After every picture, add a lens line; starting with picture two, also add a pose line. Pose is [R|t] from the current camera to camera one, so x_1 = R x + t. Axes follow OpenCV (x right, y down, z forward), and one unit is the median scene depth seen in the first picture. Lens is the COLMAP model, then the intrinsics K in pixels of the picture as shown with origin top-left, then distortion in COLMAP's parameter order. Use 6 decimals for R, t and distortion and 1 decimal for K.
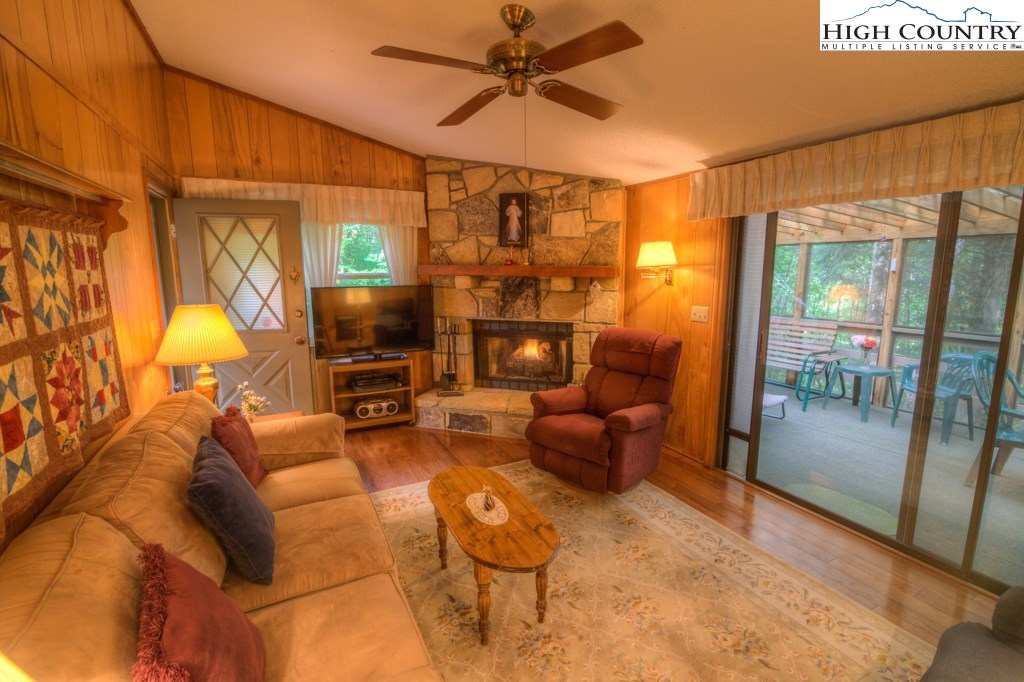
lens RADIAL K [[469.6, 0, 526.4], [0, 469.6, 341.5], [0, 0, 1]] dist [-0.016804, 0.001400]
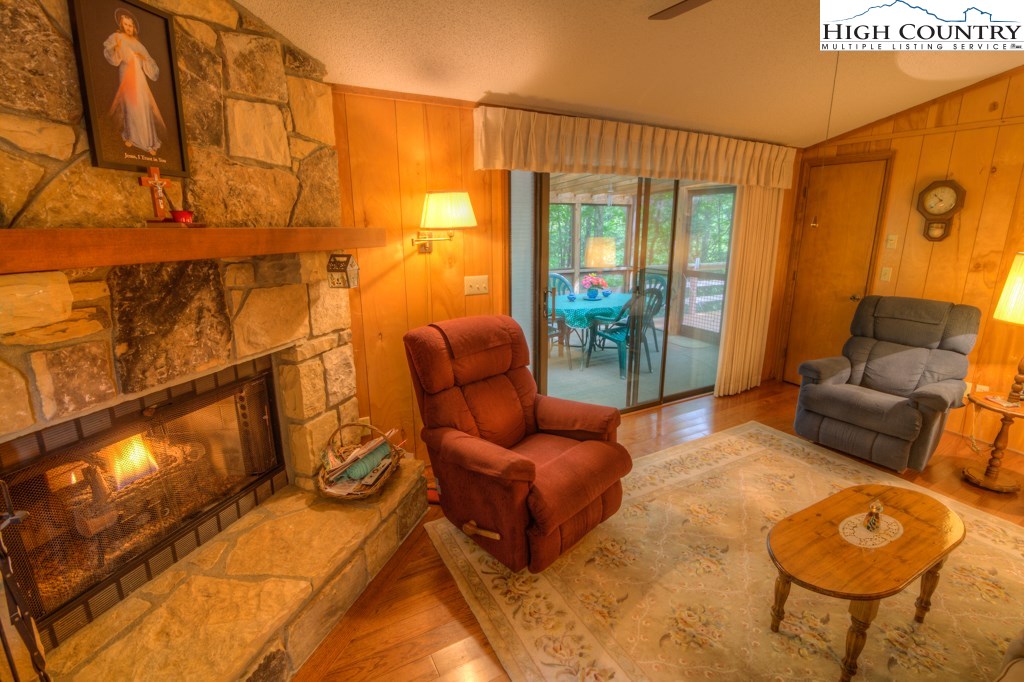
lens RADIAL K [[469.6, 0, 526.4], [0, 469.6, 341.5], [0, 0, 1]] dist [-0.016804, 0.001400]
pose [[-0.030328, -0.241066, 0.970035, -0.387557], [0.162010, 0.956463, 0.242759, -0.125456], [-0.986323, 0.164518, 0.010047, 0.768089]]
